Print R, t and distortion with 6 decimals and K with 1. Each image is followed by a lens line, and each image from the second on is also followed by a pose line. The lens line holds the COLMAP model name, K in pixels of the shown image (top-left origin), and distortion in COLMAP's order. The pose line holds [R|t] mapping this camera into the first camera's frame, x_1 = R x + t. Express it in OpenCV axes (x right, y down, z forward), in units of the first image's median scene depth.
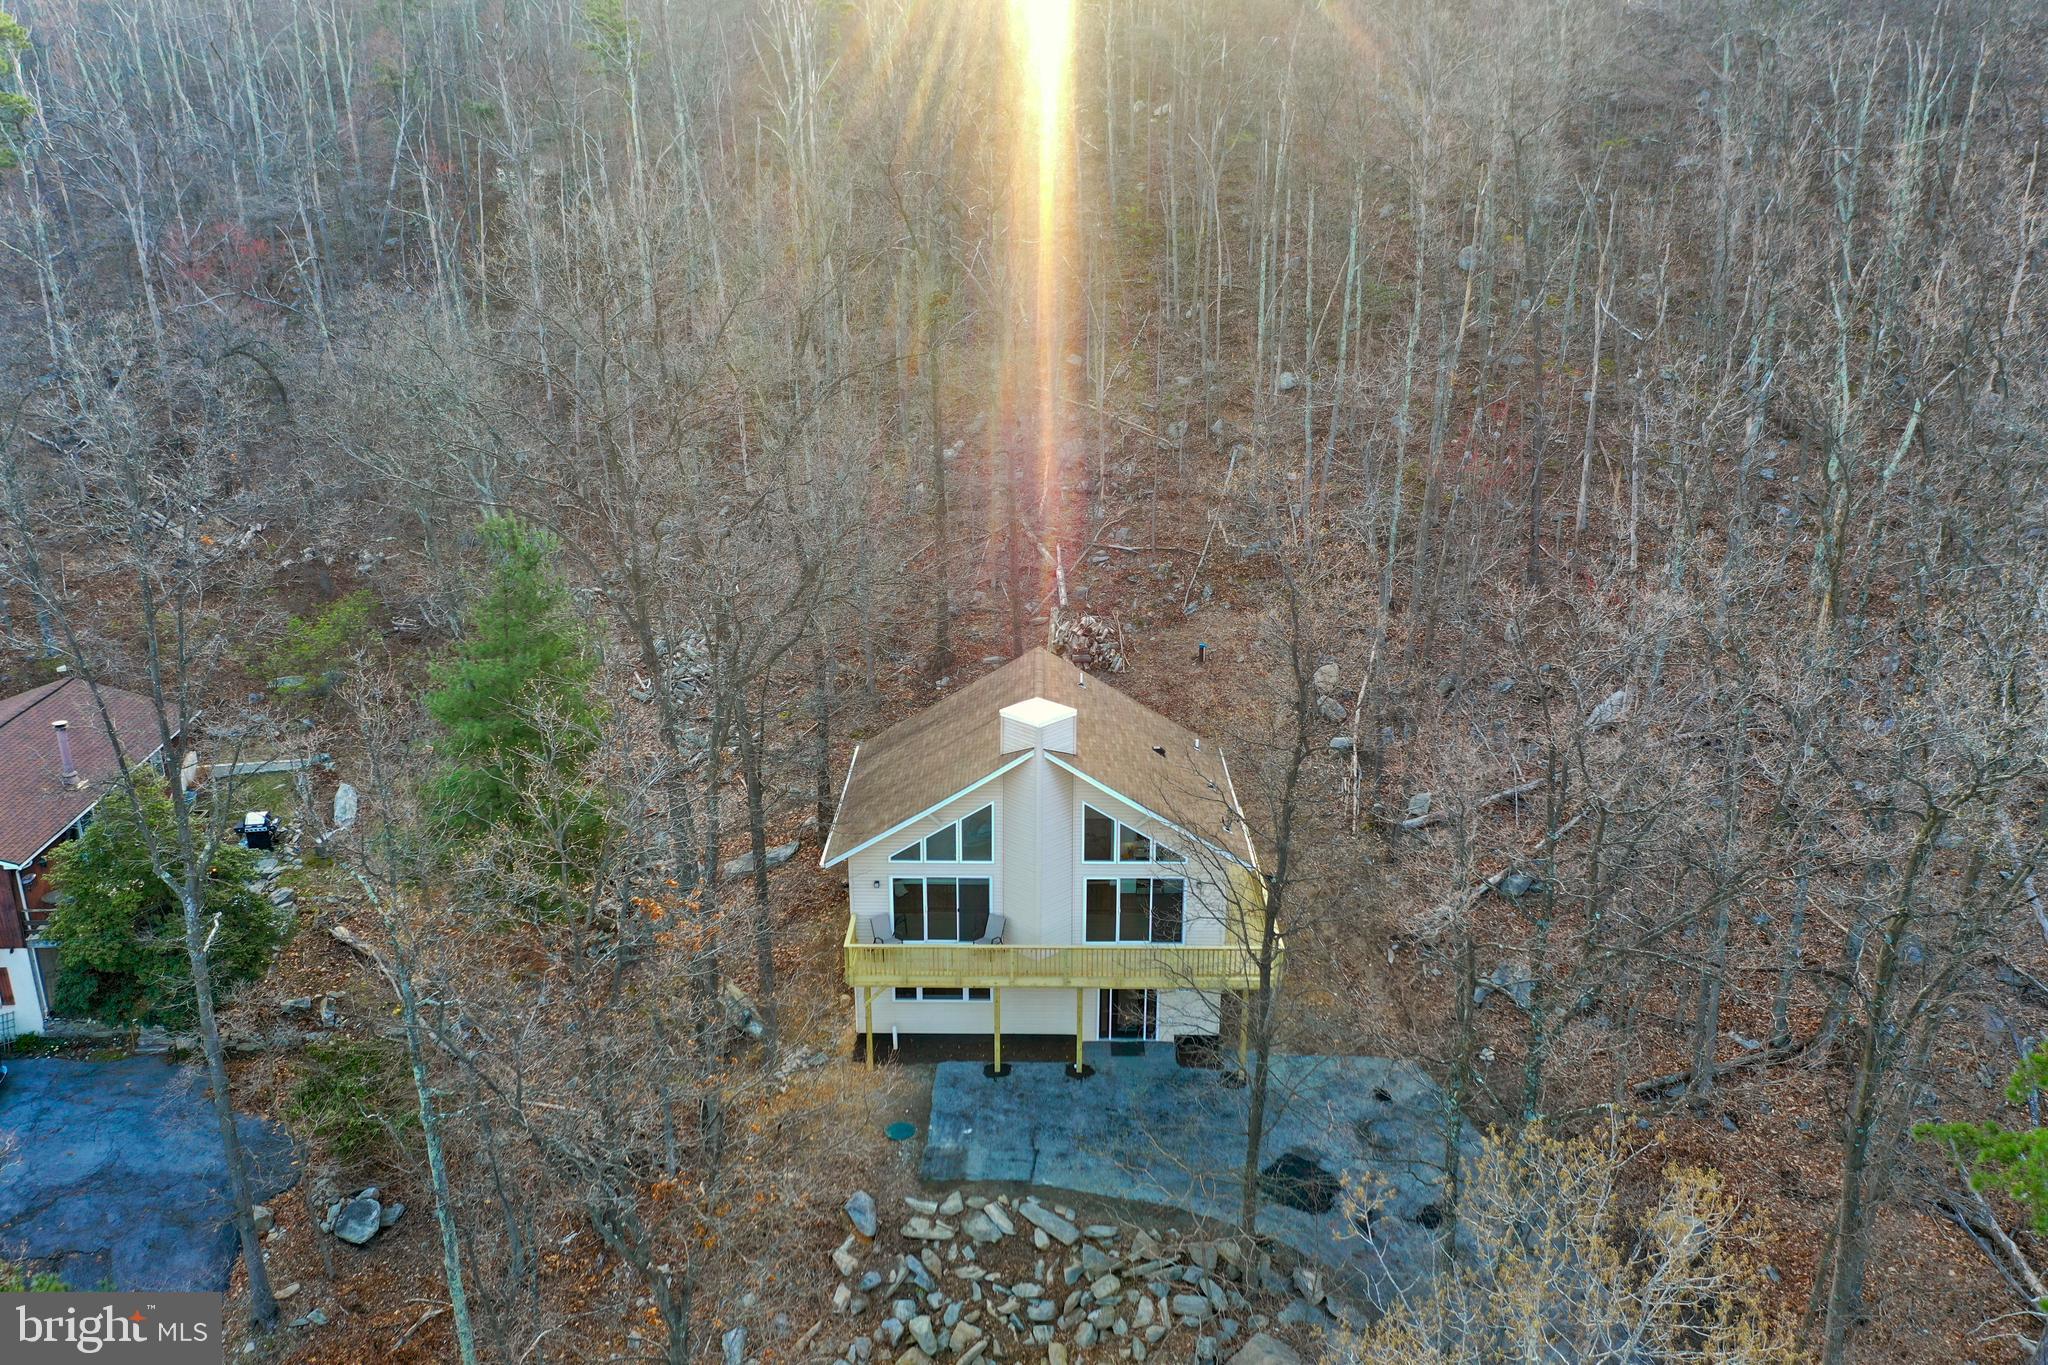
lens RADIAL K [[1625.8, 0, 1024.4], [0, 1625.8, 685.9], [0, 0, 1]] dist [-0.015959, -0.001204]
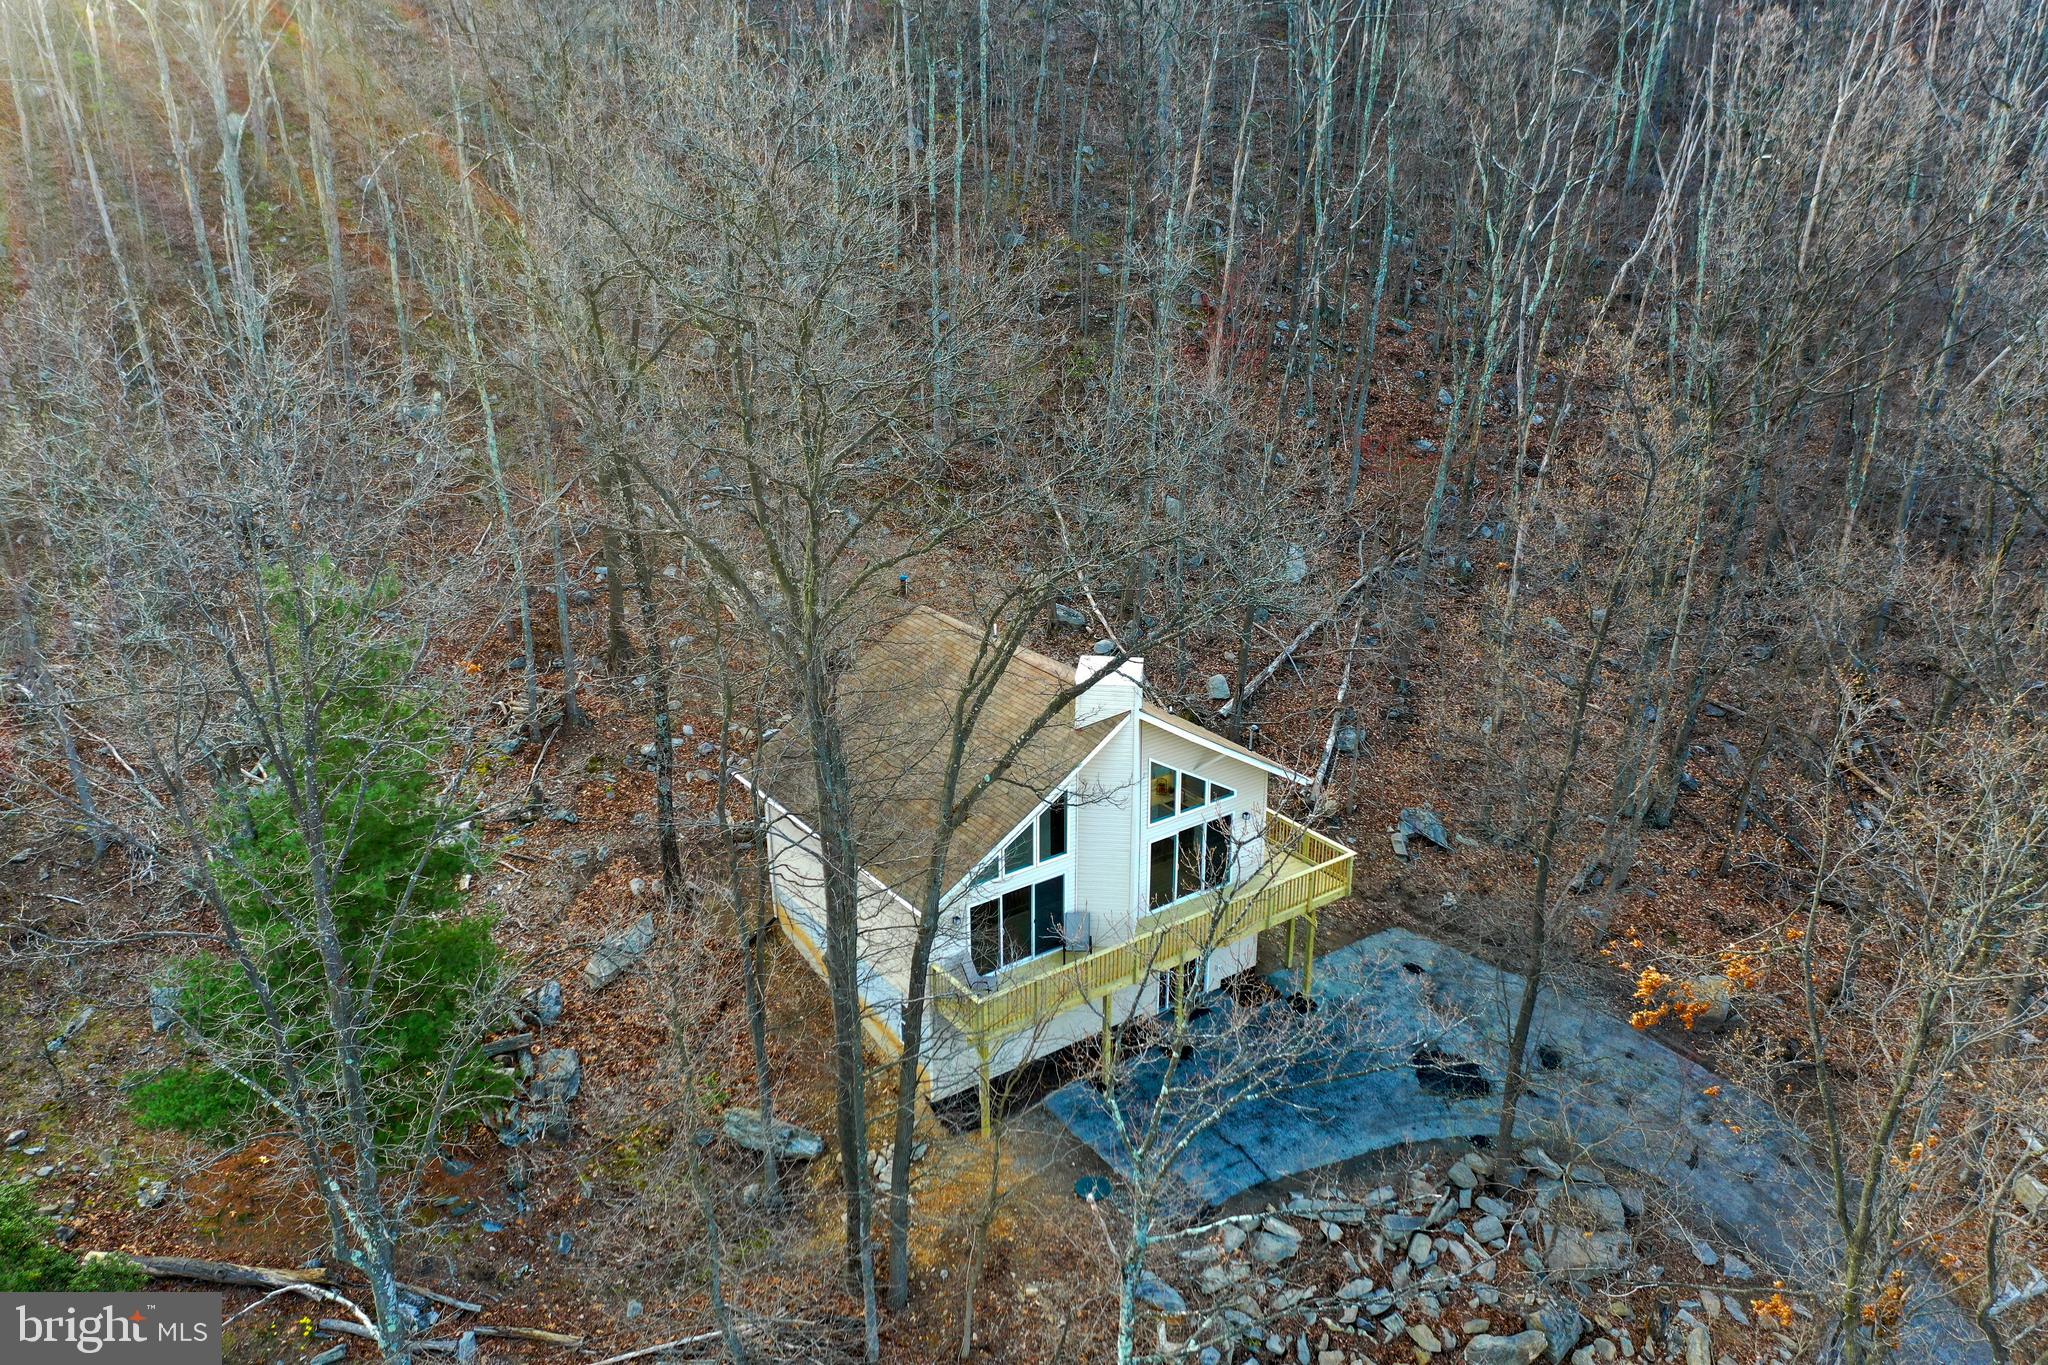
lens RADIAL K [[1625.8, 0, 1021.4], [0, 1625.8, 682.4], [0, 0, 1]] dist [-0.015959, -0.001204]
pose [[0.802777, -0.224513, 0.552397, -0.491392], [0.190886, 0.974418, 0.118629, -0.085900], [-0.564899, 0.010212, 0.825097, 0.305401]]
